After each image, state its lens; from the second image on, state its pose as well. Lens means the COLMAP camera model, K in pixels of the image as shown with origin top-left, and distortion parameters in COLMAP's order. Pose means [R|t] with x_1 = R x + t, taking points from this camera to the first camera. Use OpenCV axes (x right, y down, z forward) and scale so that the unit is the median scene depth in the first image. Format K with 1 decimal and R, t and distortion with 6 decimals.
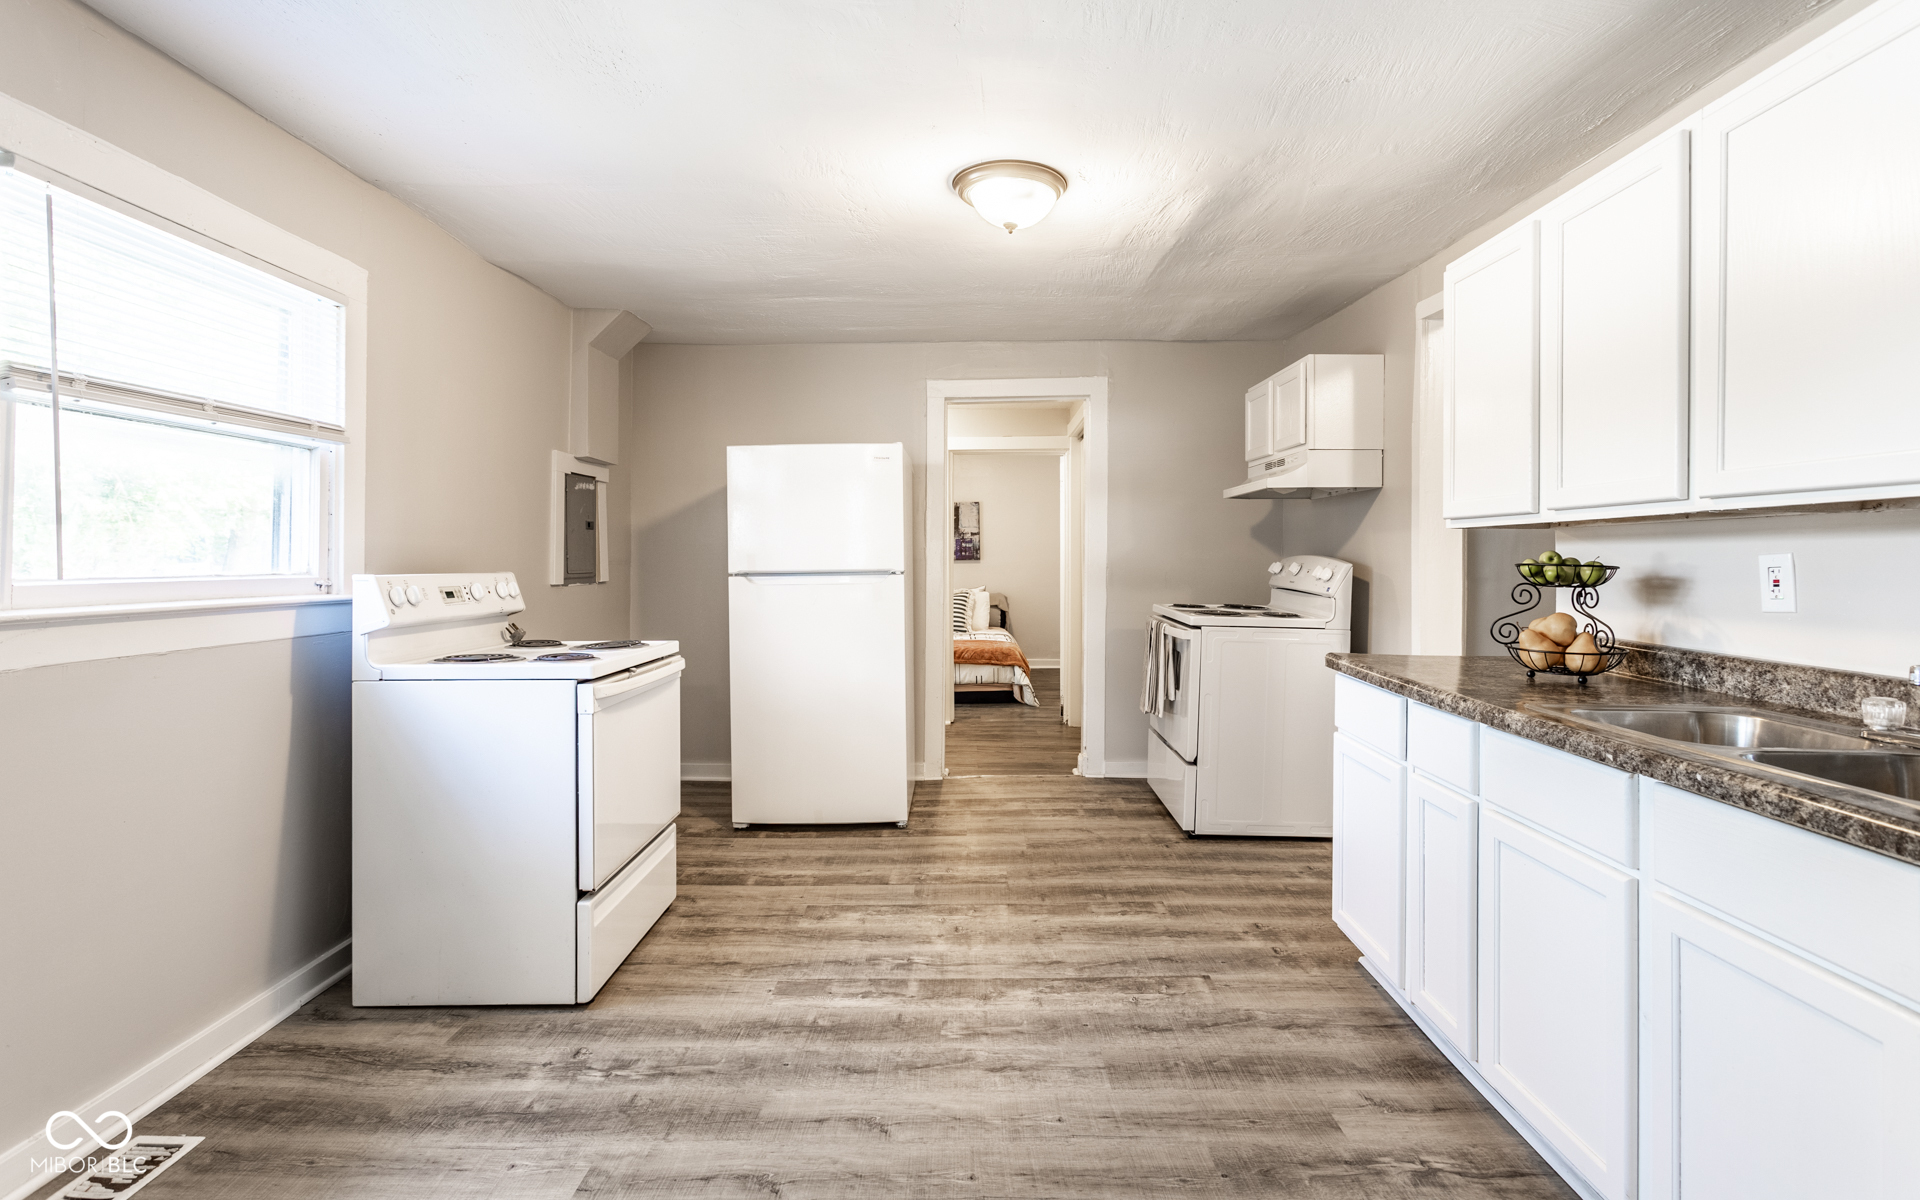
lens RADIAL K [[920.6, 0, 926.3], [0, 920.6, 559.5], [0, 0, 1]] dist [-0.000501, 0.000299]
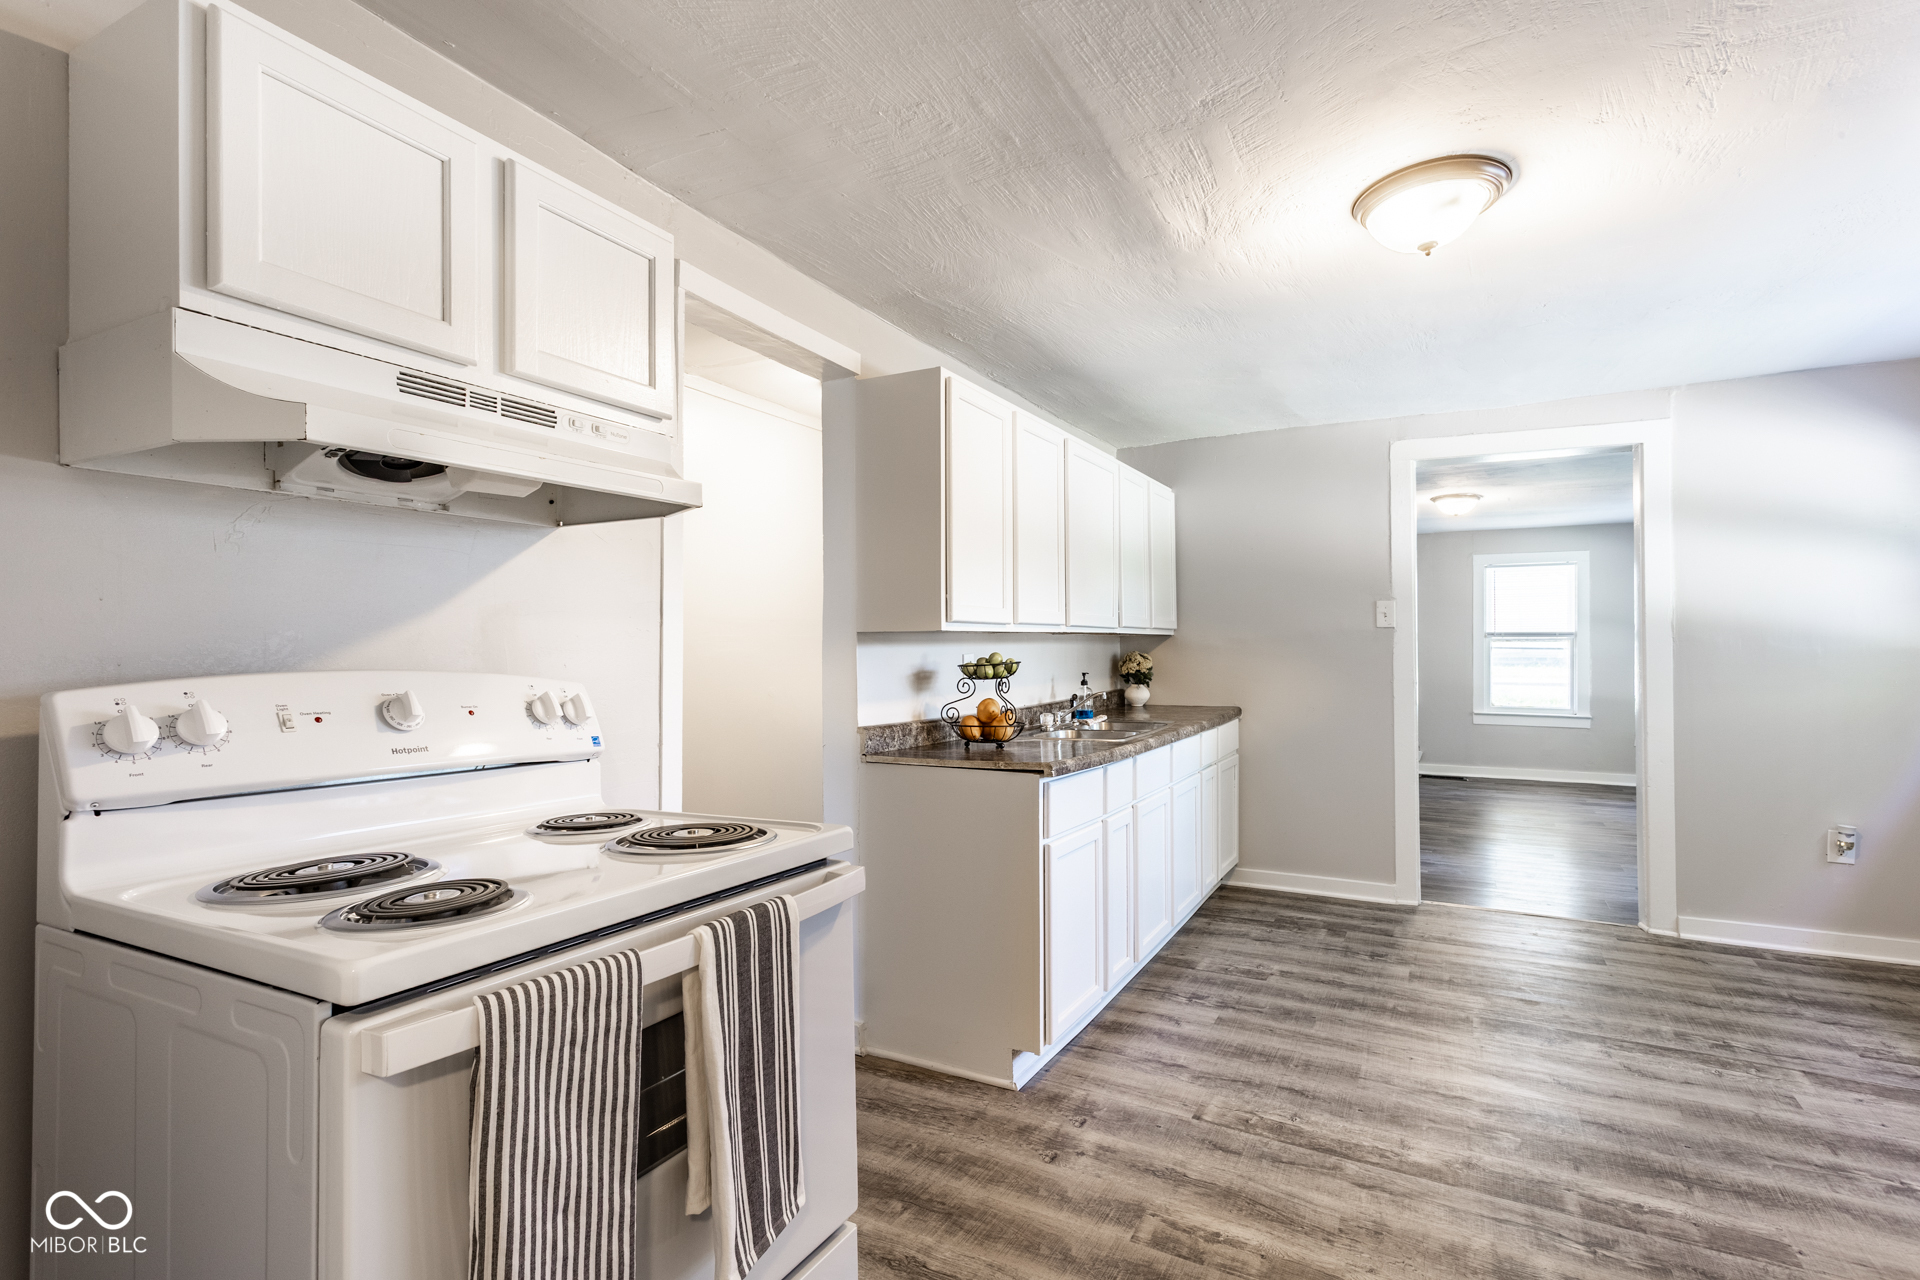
lens RADIAL K [[955.6, 0, 960.0], [0, 955.6, 640.0], [0, 0, 1]] dist [-0.000738, -0.000126]
pose [[-0.906018, 0.005251, 0.423207, 0.110803], [0.005262, 0.999986, -0.001143, -0.022432], [-0.423207, 0.001191, -0.906032, 1.940559]]
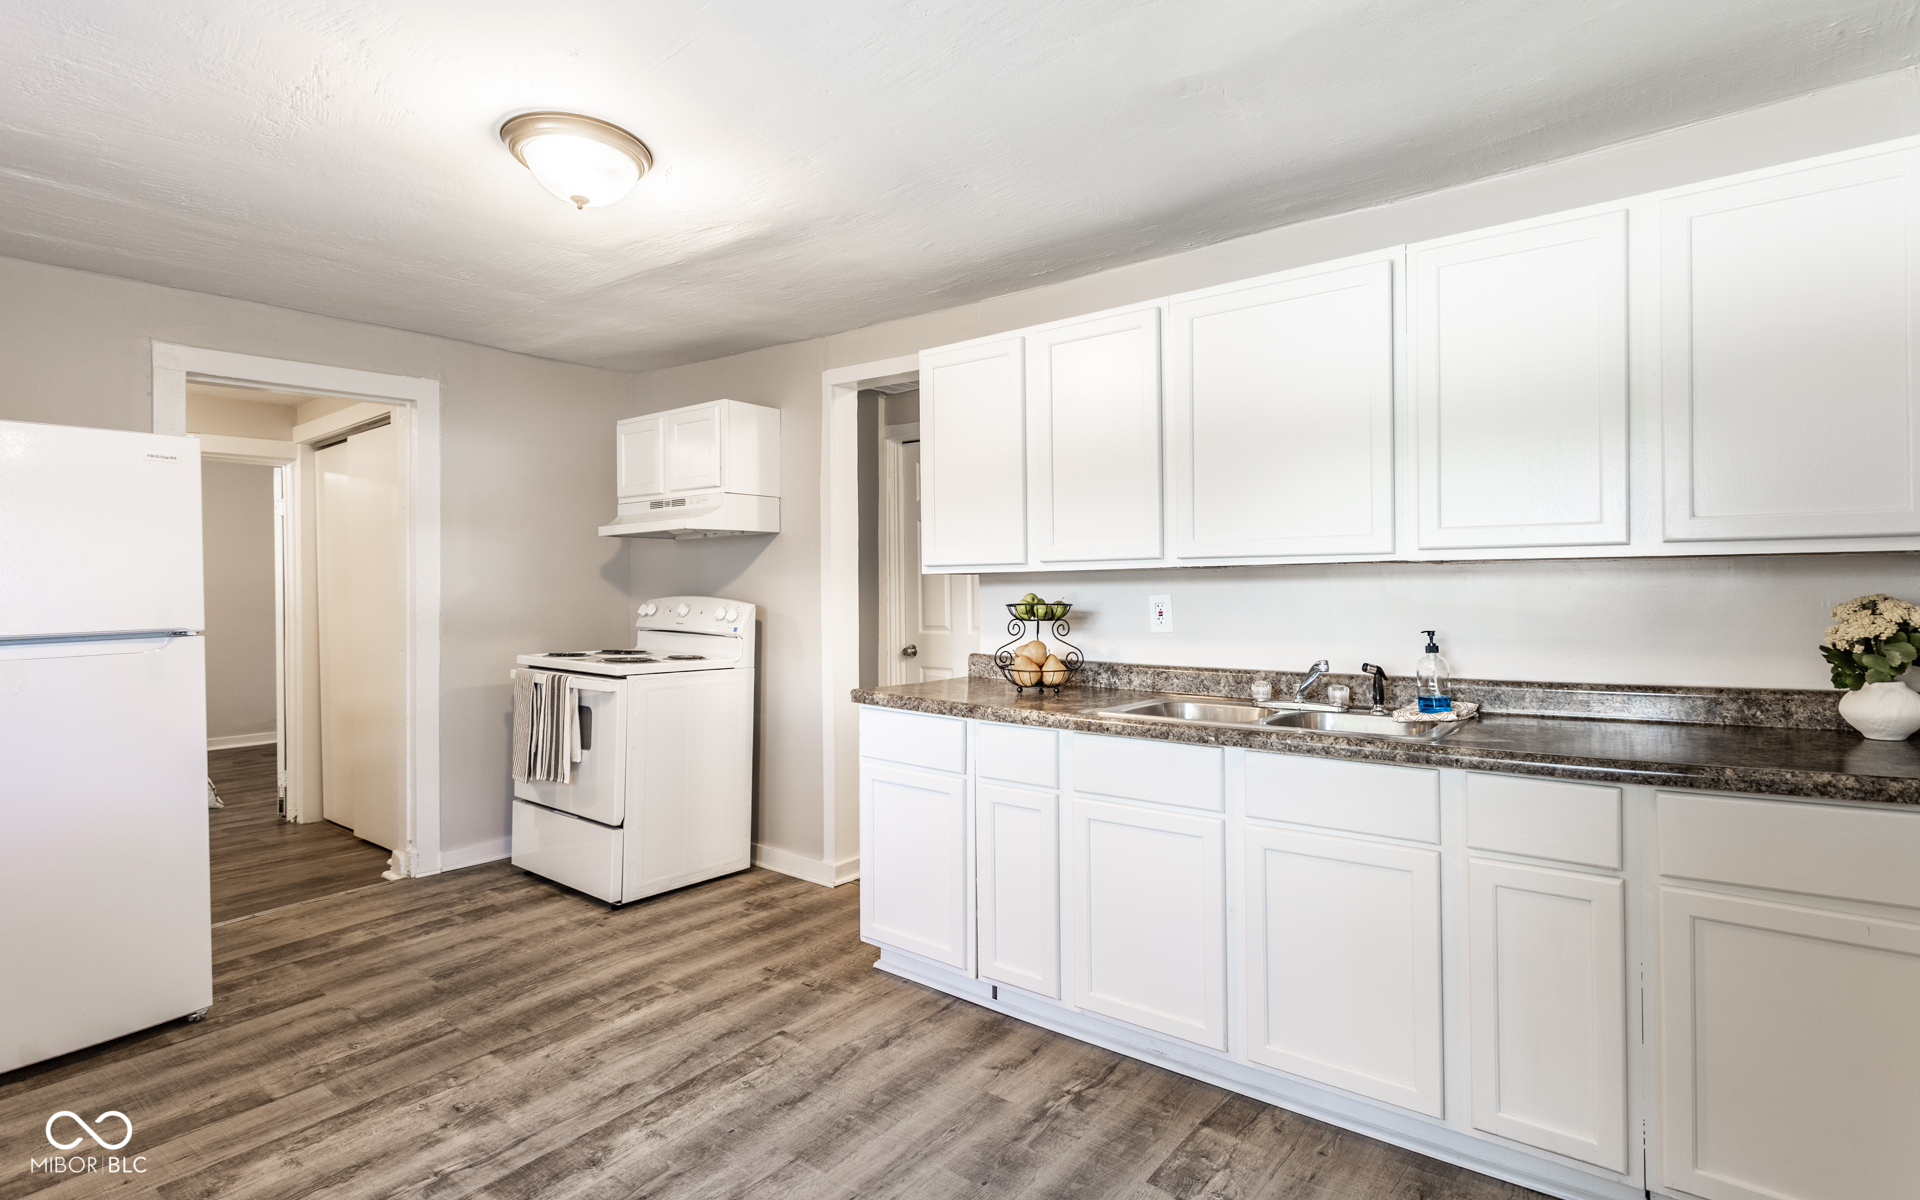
lens RADIAL K [[952.2, 0, 958.5], [0, 952.2, 584.7], [0, 0, 1]] dist [-0.001010, 0.000550]
pose [[0.594015, -0.006021, 0.804431, -0.390316], [0.014058, 0.999897, -0.002897, -0.016242], [-0.804331, 0.013029, 0.594039, 0.240173]]
